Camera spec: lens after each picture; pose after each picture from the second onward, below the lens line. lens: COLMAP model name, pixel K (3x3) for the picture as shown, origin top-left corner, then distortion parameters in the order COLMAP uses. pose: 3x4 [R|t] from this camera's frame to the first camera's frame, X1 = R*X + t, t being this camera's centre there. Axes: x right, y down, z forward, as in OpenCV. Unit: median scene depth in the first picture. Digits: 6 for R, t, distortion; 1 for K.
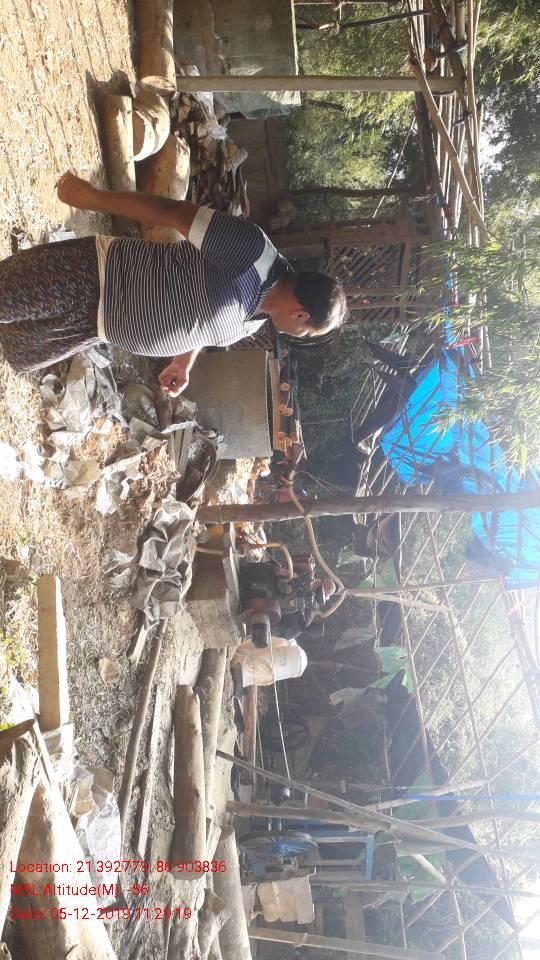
lens RADIAL K [[766.3, 0, 270.0], [0, 766.3, 480.0], [0, 0, 1]] dist [0.096650, -0.168159]
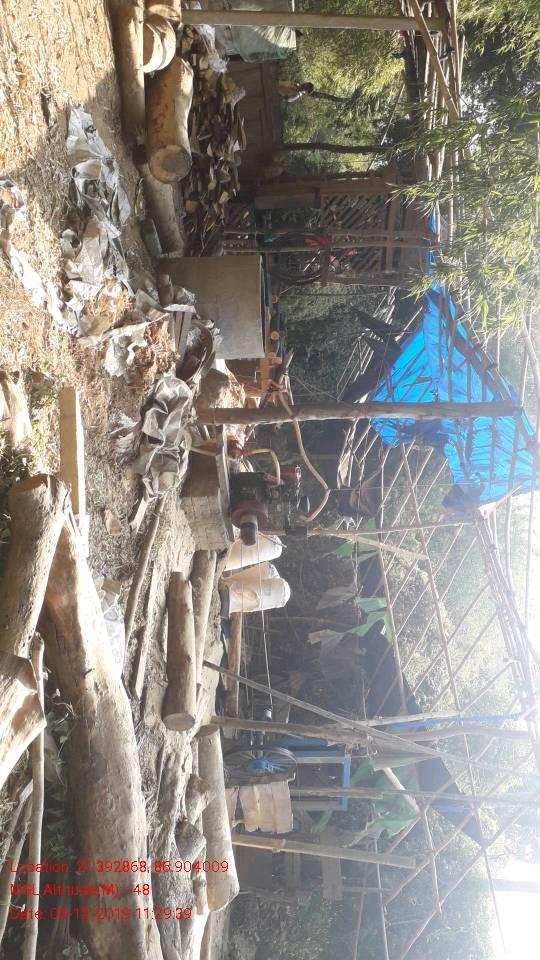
lens RADIAL K [[766.3, 0, 270.0], [0, 766.3, 480.0], [0, 0, 1]] dist [0.096650, -0.168159]
pose [[0.999599, 0.020859, 0.019140, -0.004941], [-0.020786, 0.999776, -0.004000, 0.130776], [-0.019219, 0.003600, 0.999809, -0.071480]]
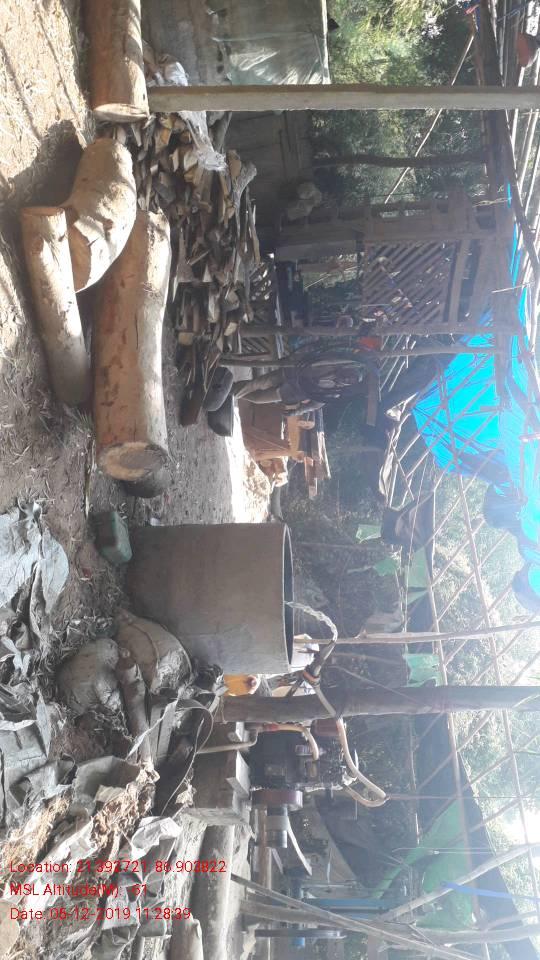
lens RADIAL K [[766.3, 0, 270.0], [0, 766.3, 480.0], [0, 0, 1]] dist [0.096650, -0.168159]
pose [[0.999746, -0.002313, -0.022429, -0.000899], [0.006087, 0.985475, 0.169711, -0.294638], [0.021710, -0.169805, 0.985239, 0.273380]]
